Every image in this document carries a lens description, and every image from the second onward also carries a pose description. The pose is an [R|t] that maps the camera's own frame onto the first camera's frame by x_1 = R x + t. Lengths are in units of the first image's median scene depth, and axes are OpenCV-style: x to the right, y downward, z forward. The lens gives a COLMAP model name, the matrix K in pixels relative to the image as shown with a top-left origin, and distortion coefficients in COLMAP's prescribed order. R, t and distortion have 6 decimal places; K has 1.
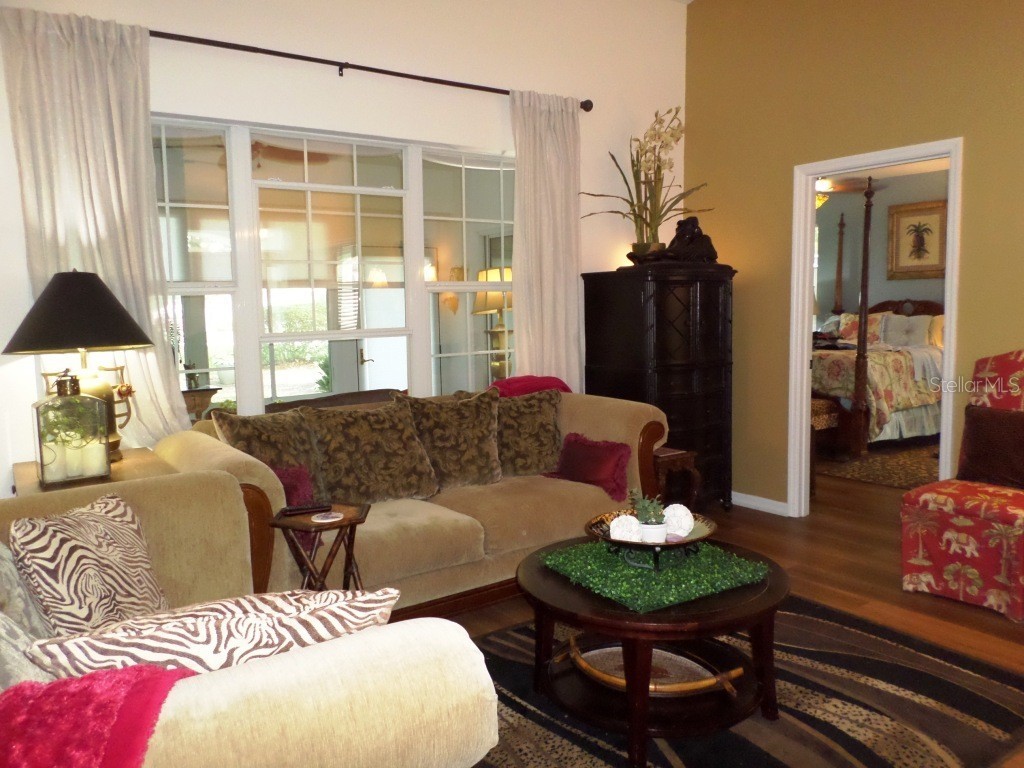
lens RADIAL K [[814.3, 0, 516.4], [0, 814.3, 386.8], [0, 0, 1]] dist [-0.006416, -0.005689]
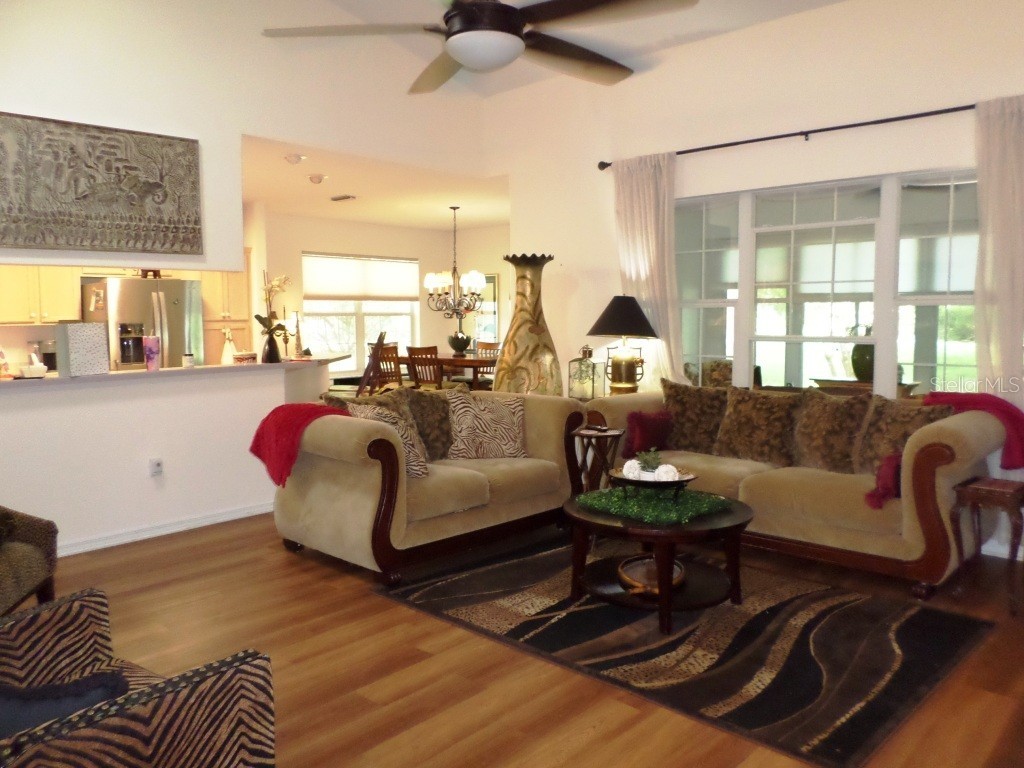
lens RADIAL K [[790.2, 0, 514.6], [0, 790.2, 383.4], [0, 0, 1]] dist [-0.005731, 0.007935]
pose [[0.202715, 0.096438, -0.974477, 1.034501], [-0.106626, 0.991396, 0.075931, -0.042787], [0.973415, 0.088512, 0.211254, 0.326879]]
